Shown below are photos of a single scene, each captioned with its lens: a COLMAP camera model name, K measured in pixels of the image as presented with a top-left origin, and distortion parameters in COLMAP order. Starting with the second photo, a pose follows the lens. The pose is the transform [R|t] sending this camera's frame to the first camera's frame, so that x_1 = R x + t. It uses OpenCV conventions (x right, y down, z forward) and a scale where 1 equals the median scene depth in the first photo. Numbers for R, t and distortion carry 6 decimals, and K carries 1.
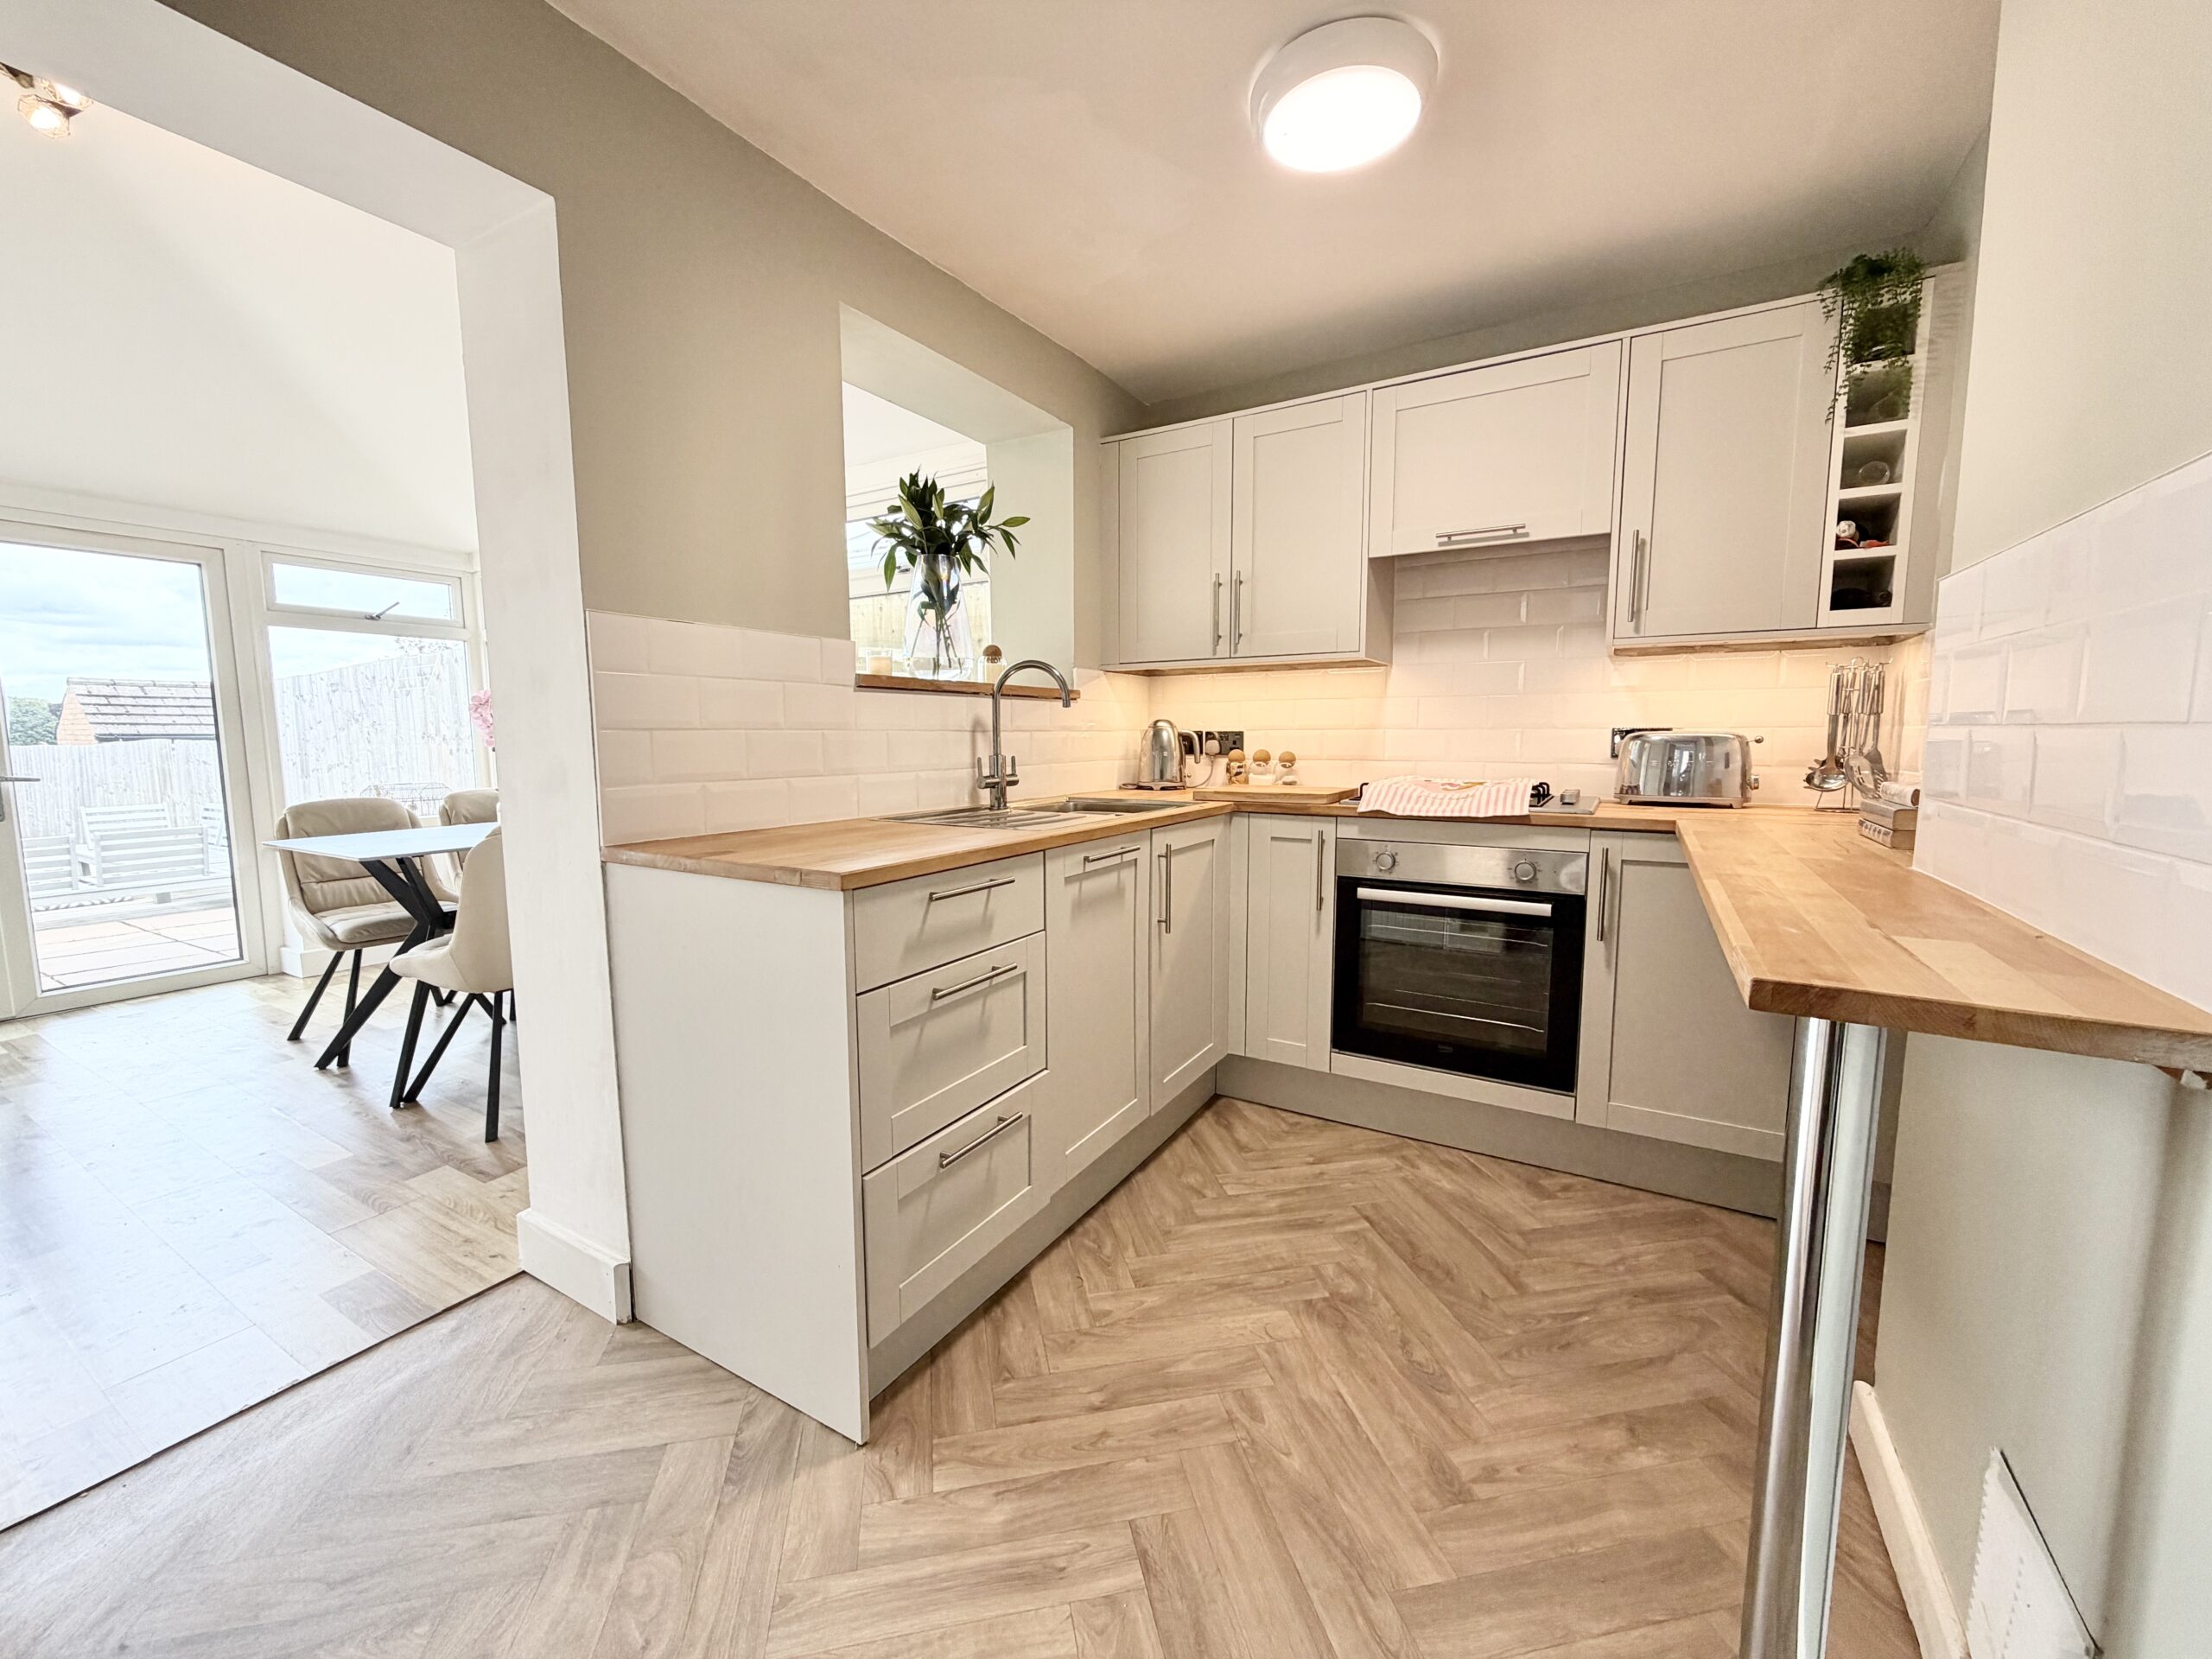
lens RADIAL K [[879.5, 0, 1103.6], [0, 879.5, 829.0], [0, 0, 1]] dist [-0.000430, 0.000124]
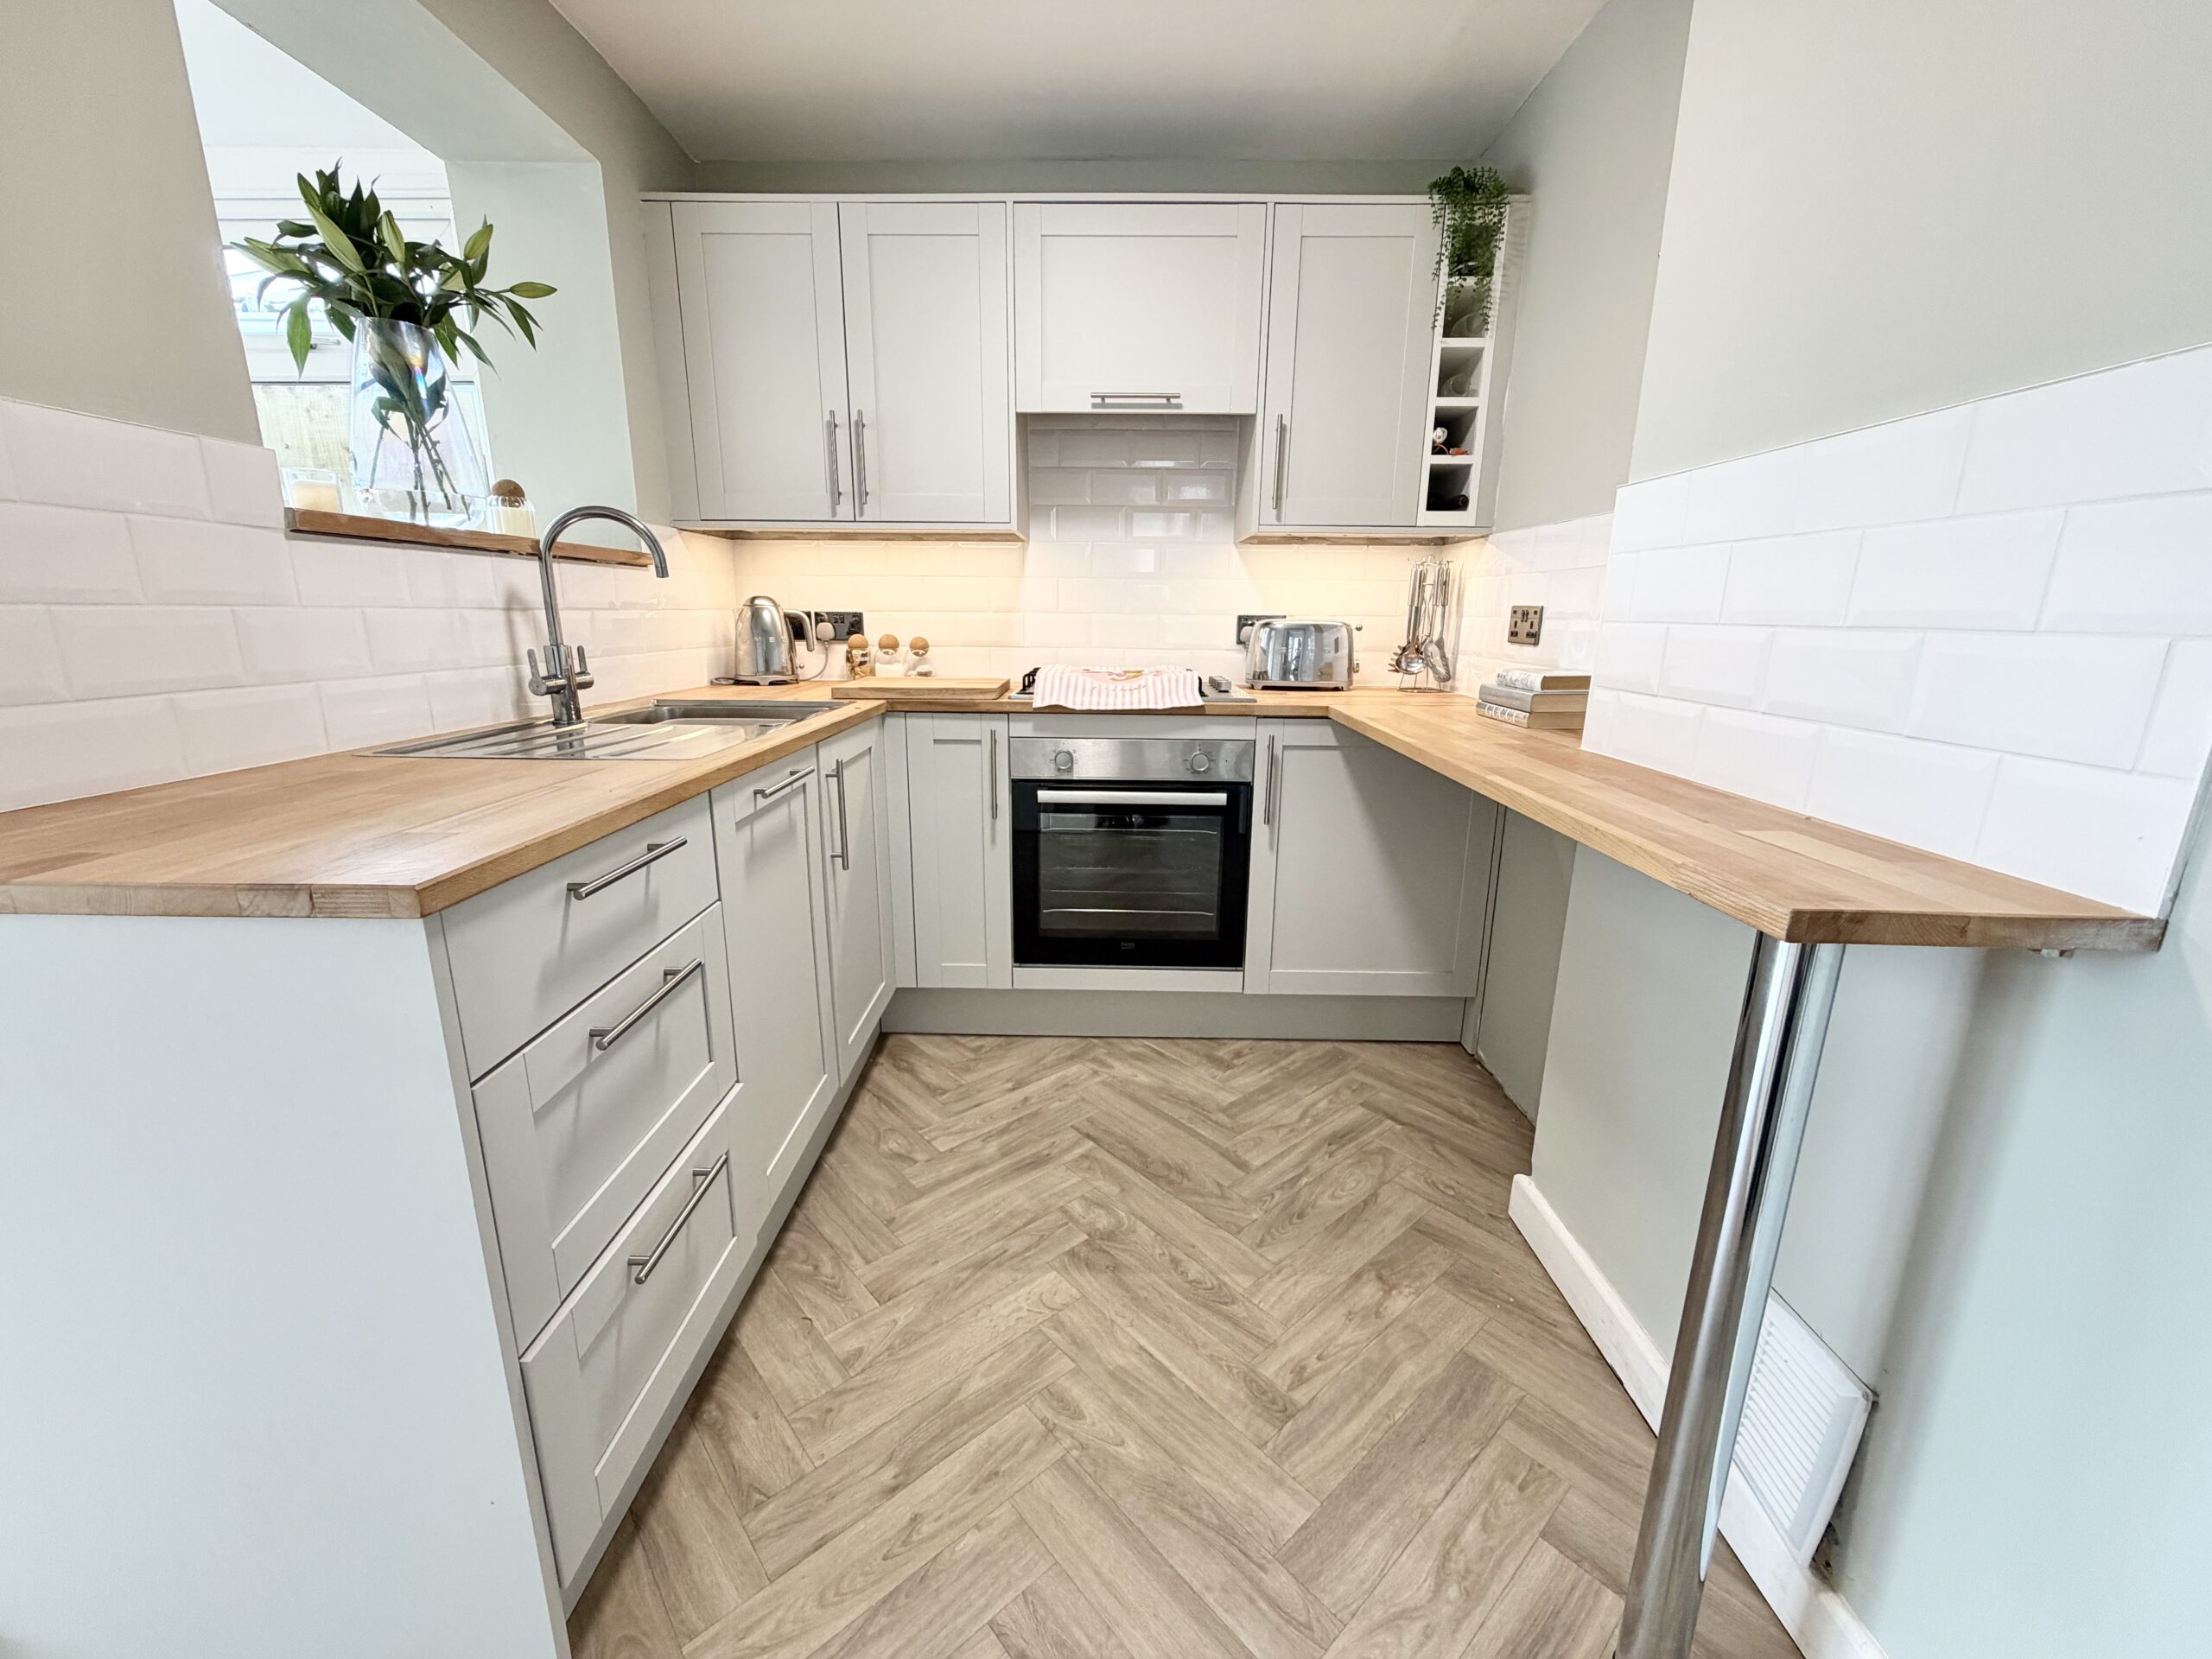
lens RADIAL K [[874.5, 0, 1096.6], [0, 874.5, 828.1], [0, 0, 1]] dist [-0.000779, 0.000070]
pose [[0.865851, -0.107778, 0.488555, -0.119175], [0.040613, 0.988439, 0.146079, -0.028304], [-0.498651, -0.106641, 0.860218, 0.203839]]
